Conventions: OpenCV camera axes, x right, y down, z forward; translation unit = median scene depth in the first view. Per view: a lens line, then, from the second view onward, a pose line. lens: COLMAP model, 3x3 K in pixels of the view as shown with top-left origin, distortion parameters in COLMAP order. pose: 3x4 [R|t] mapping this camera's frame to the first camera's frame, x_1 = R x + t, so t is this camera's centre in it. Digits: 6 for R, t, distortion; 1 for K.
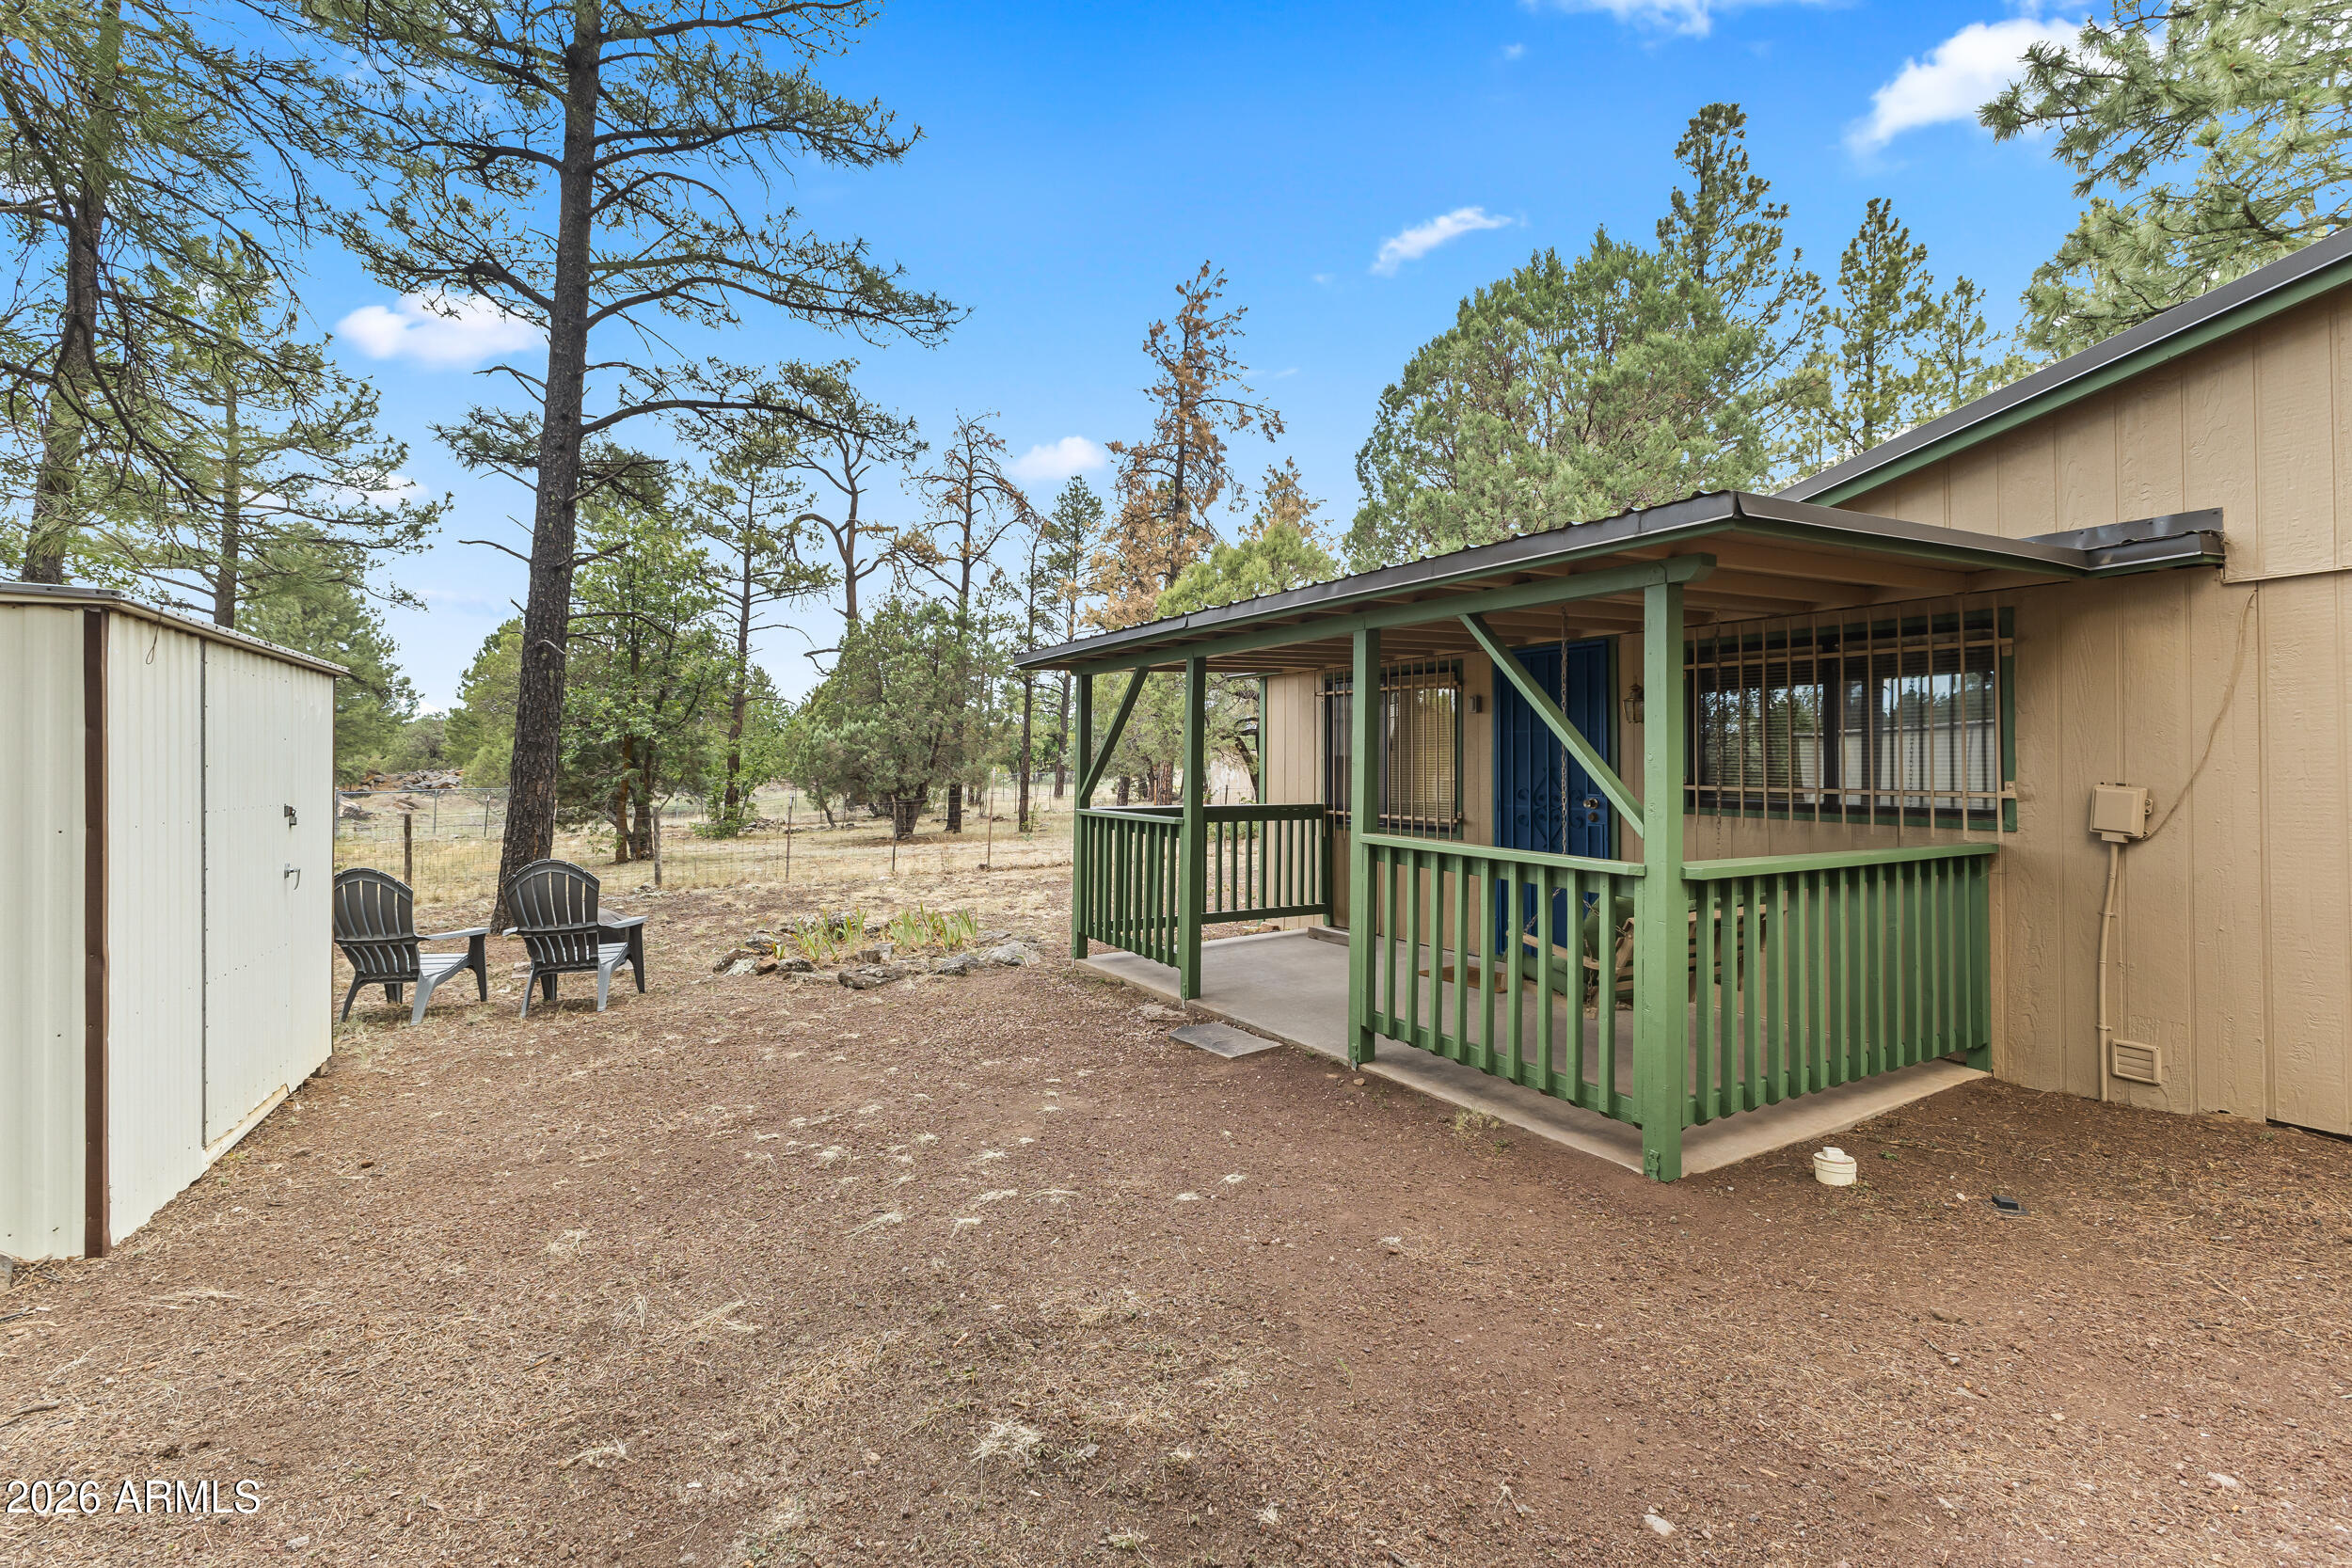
lens RADIAL K [[1029.8, 0, 1178.9], [0, 1029.8, 733.0], [0, 0, 1]] dist [0.003295, 0.000409]
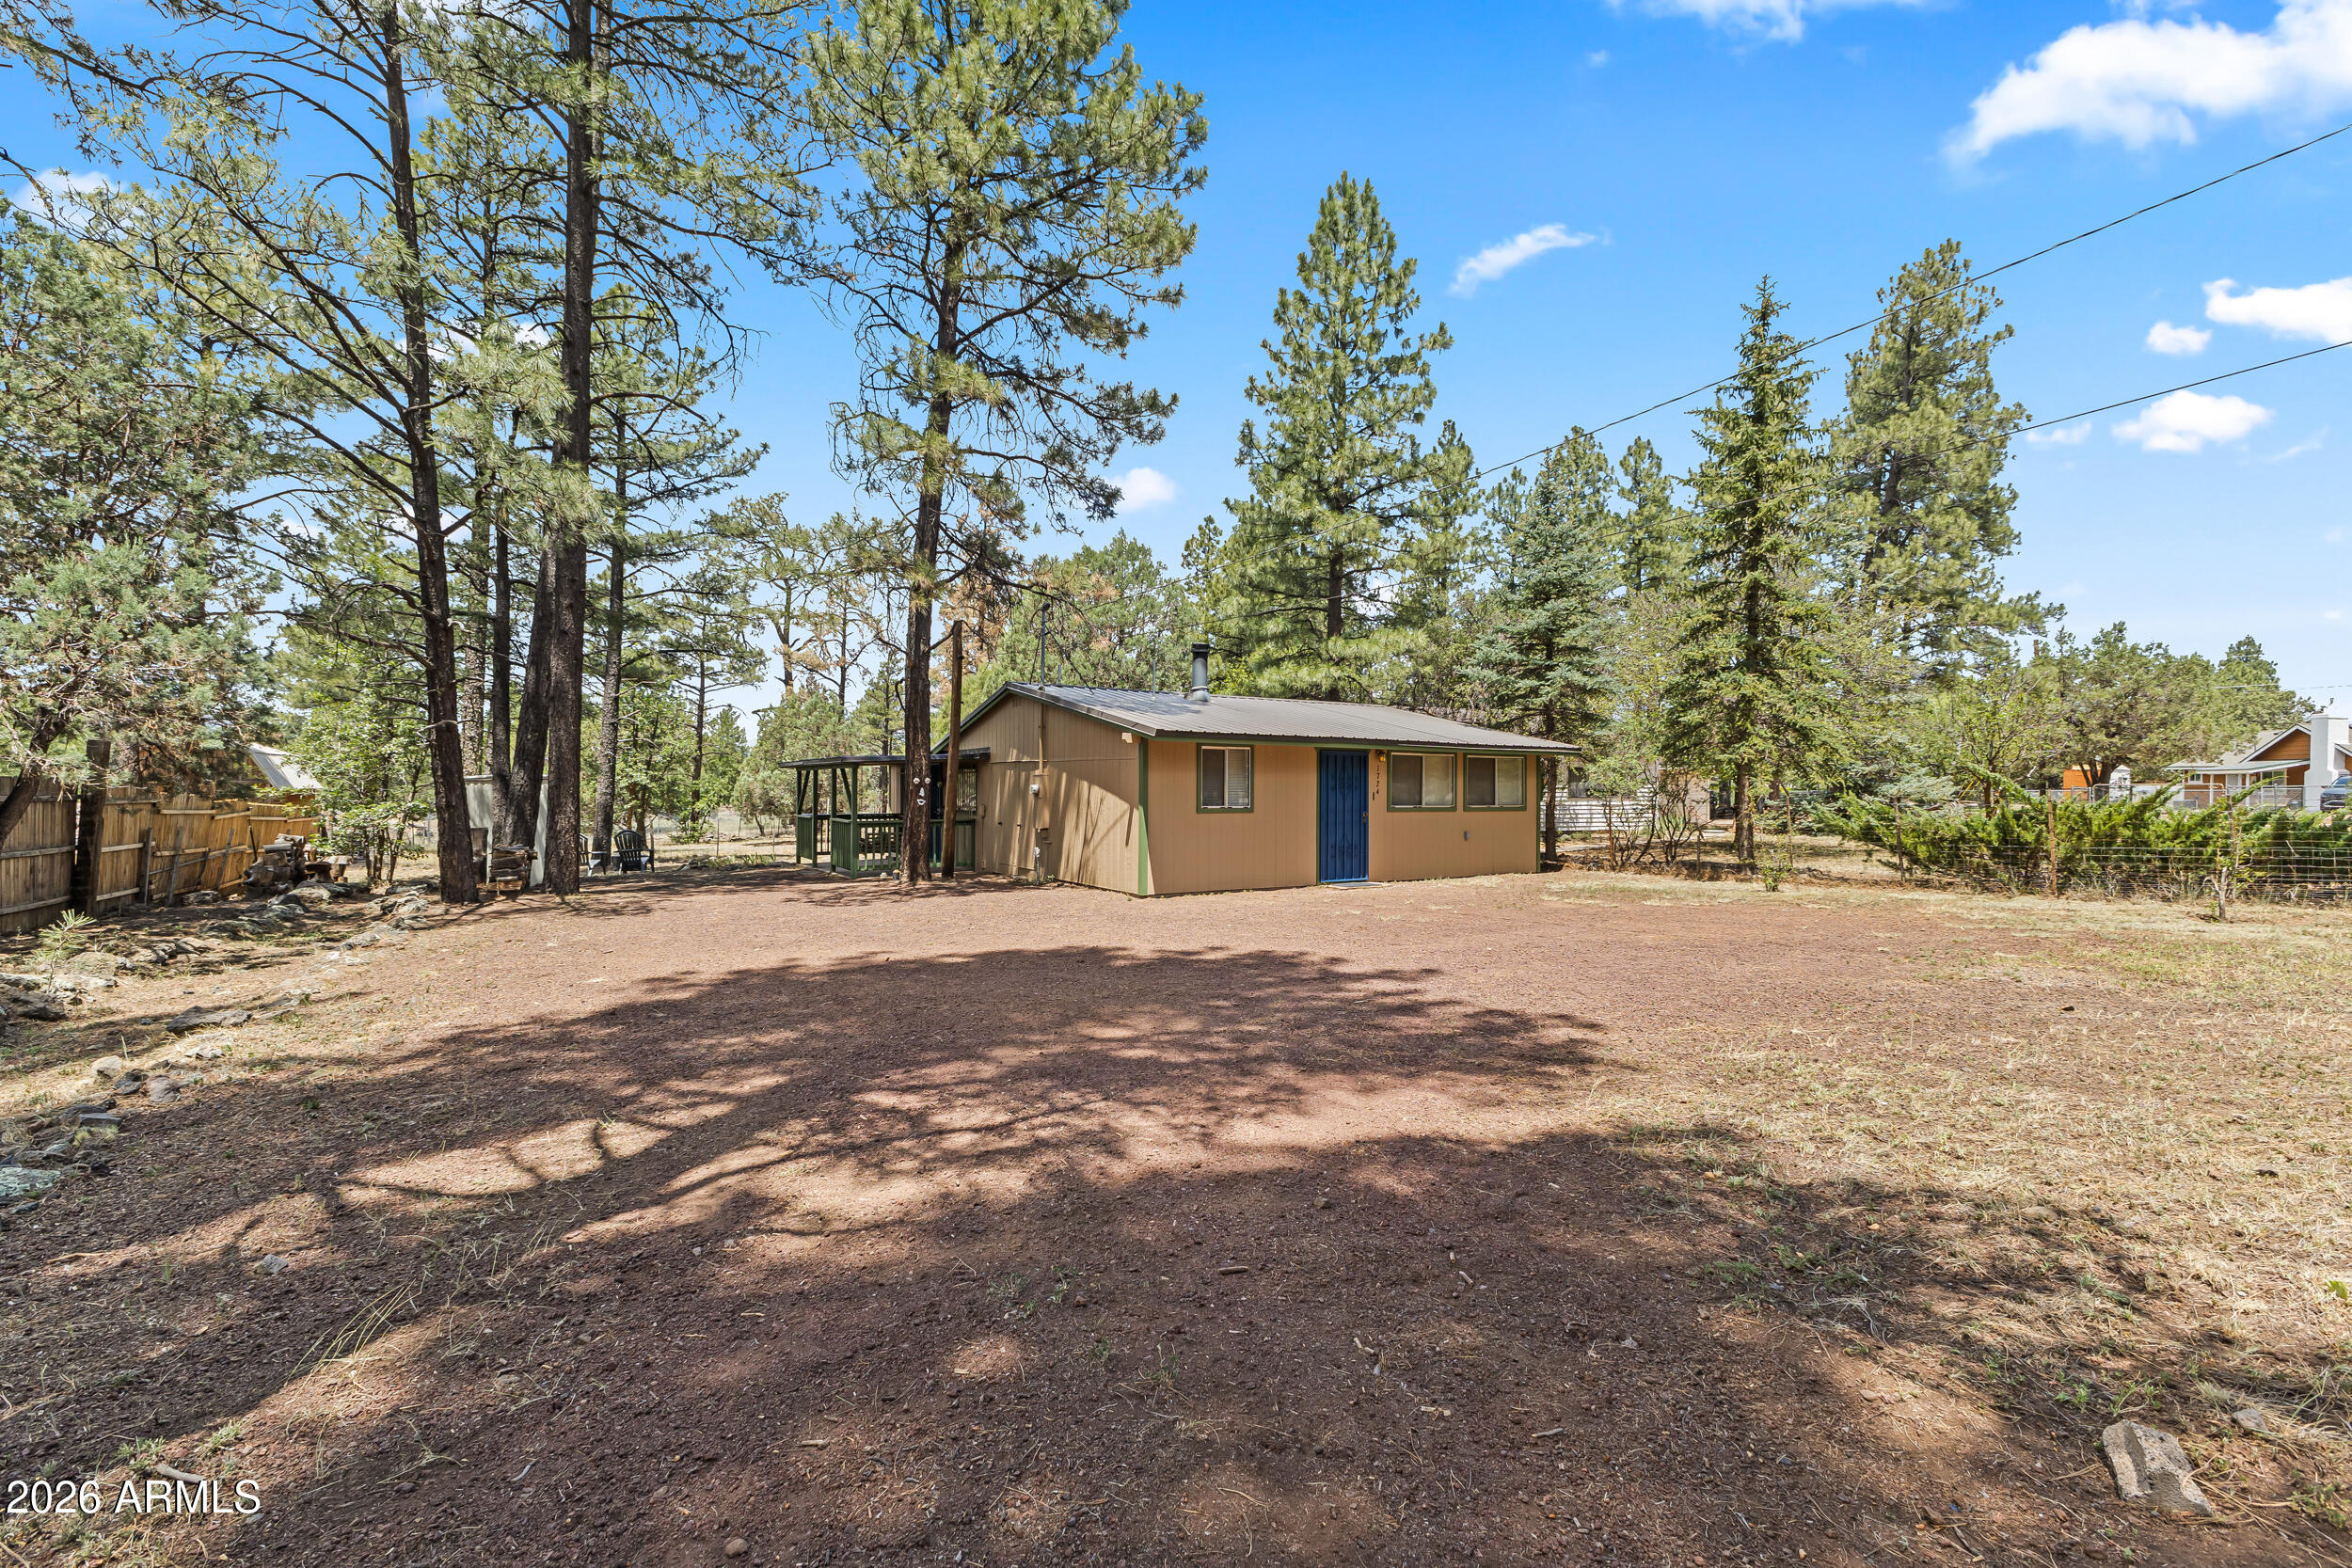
lens RADIAL K [[1008.8, 0, 1175.4], [0, 1008.8, 773.9], [0, 0, 1]] dist [0.002795, -0.000151]
pose [[0.999655, -0.007030, 0.025293, 0.403622], [0.006615, 0.999843, 0.016454, -0.037735], [-0.025405, -0.016281, 0.999545, -0.860123]]
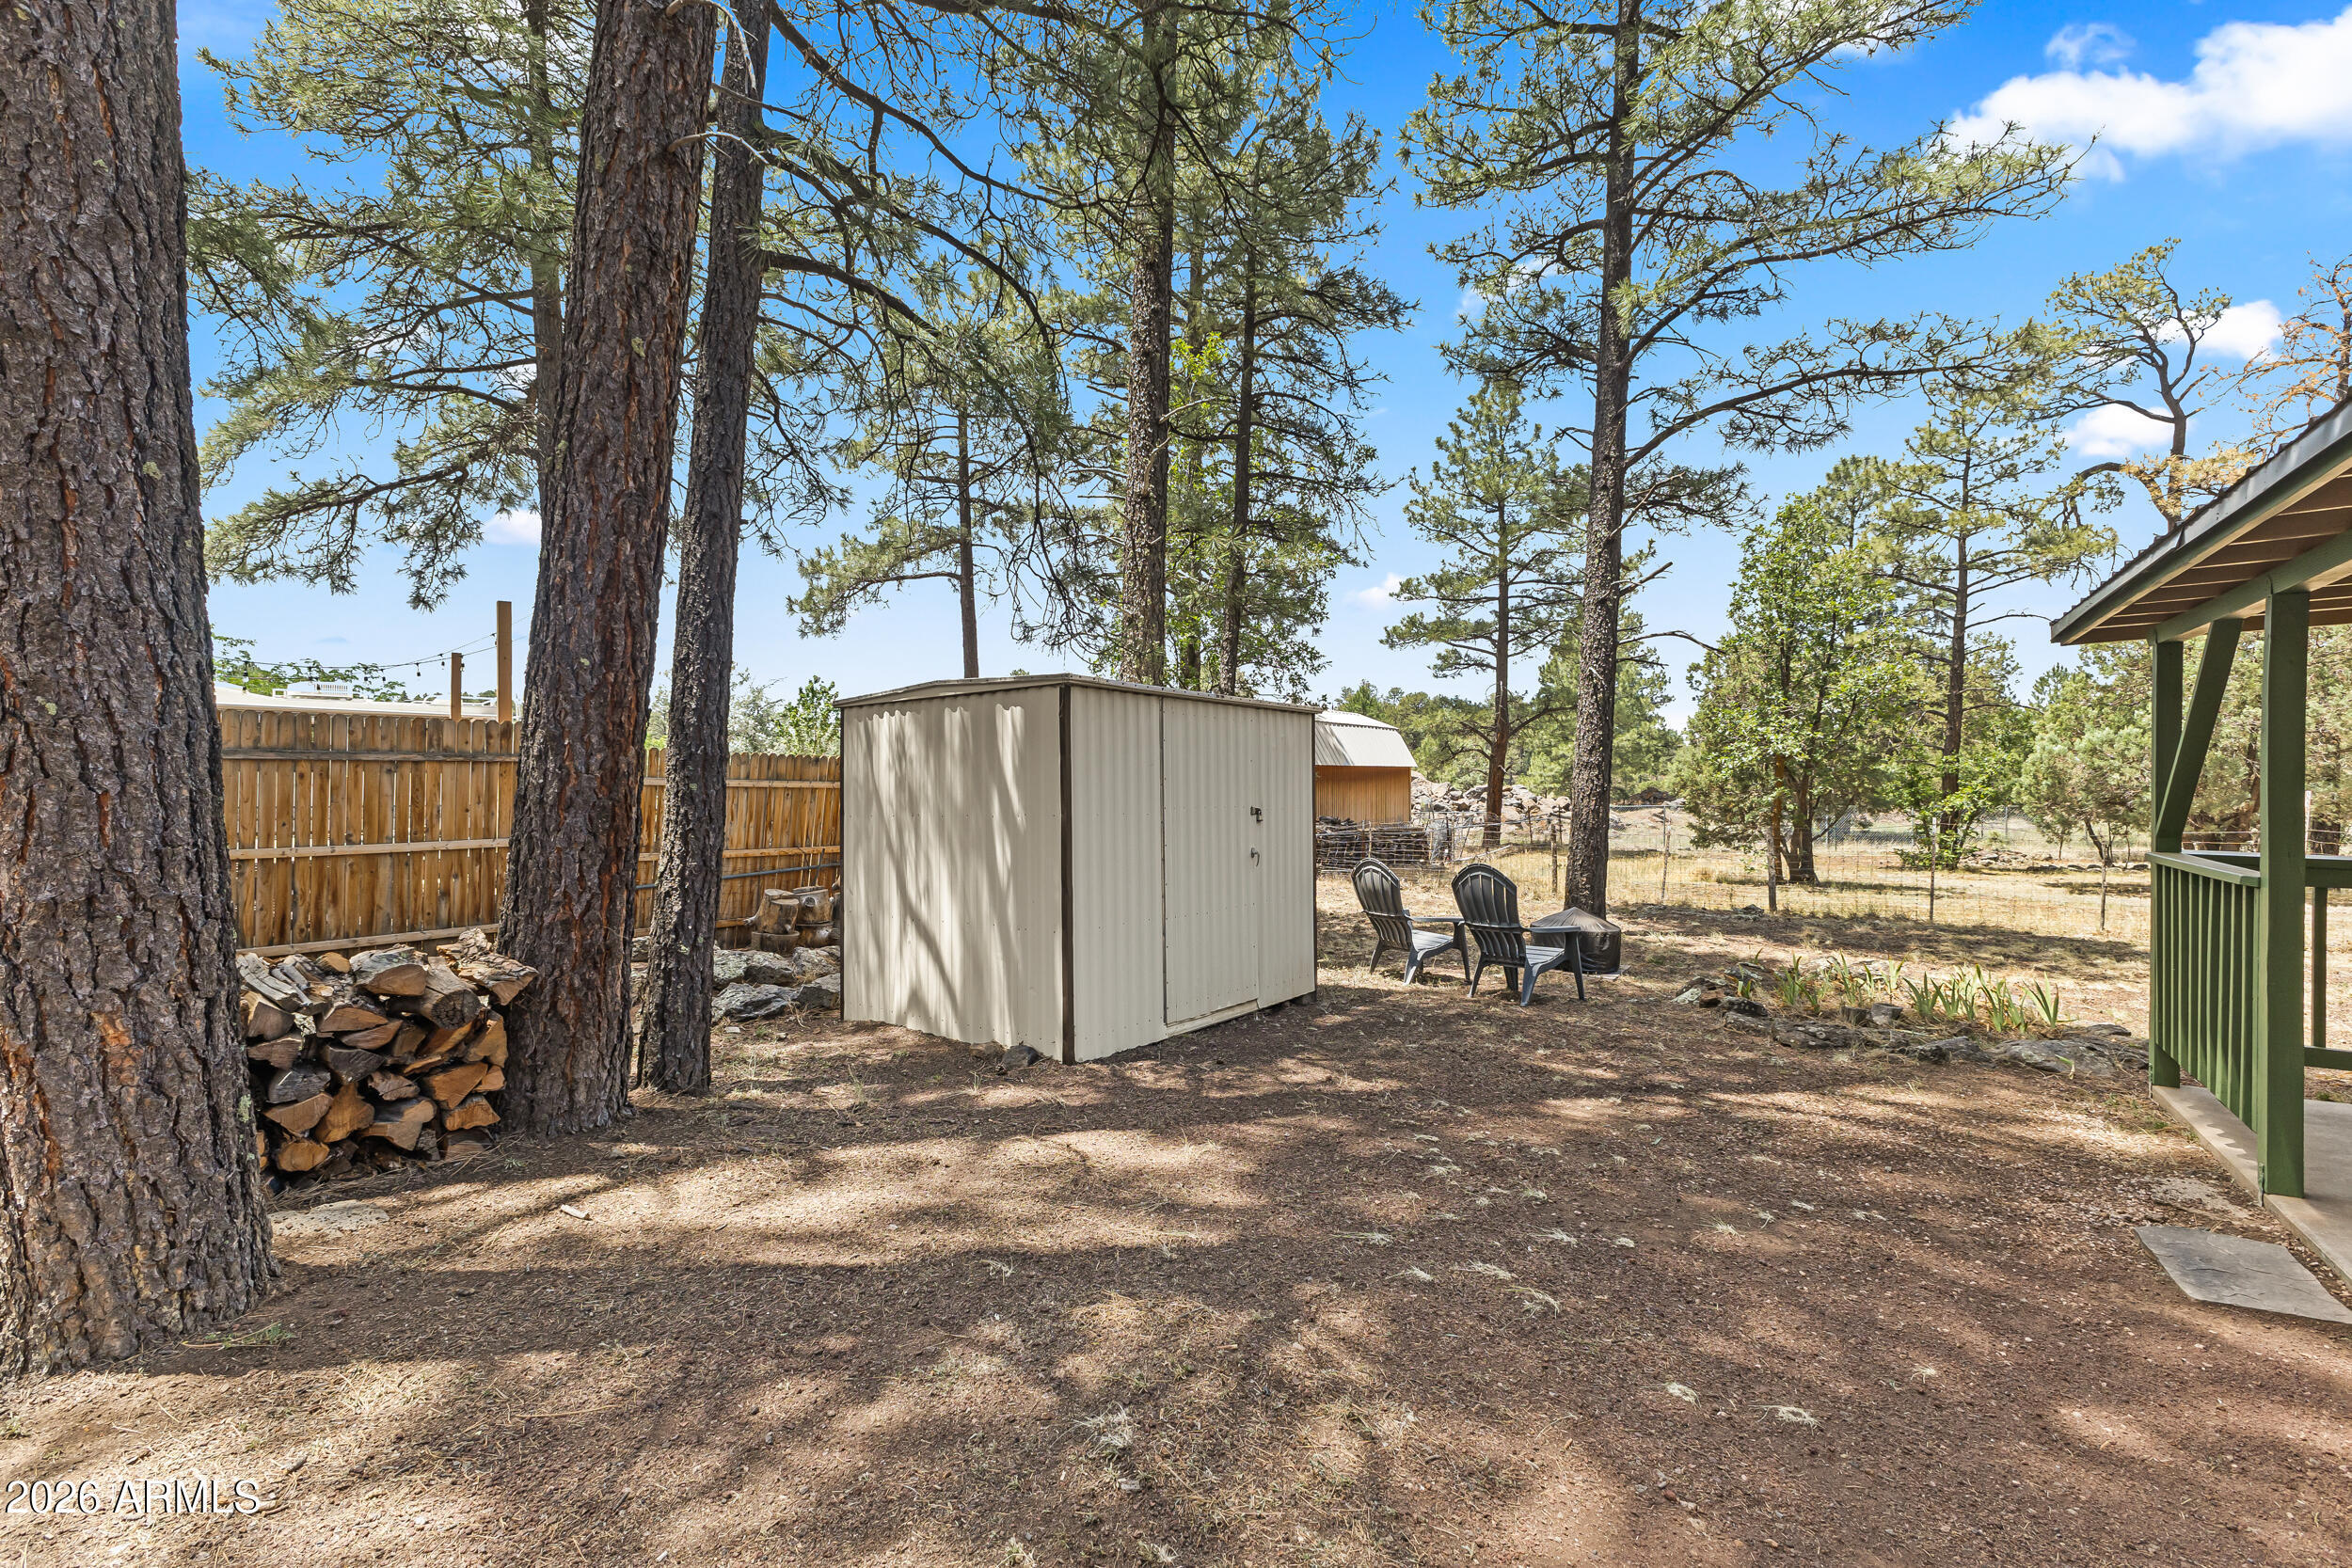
lens RADIAL K [[1017.6, 0, 1170.2], [0, 1017.6, 773.2], [0, 0, 1]] dist [0.002630, 0.000196]
pose [[0.431707, -0.003171, -0.902009, 0.088618], [0.020924, 0.999760, 0.006499, 0.002827], [0.901771, -0.021679, 0.431669, 0.071126]]
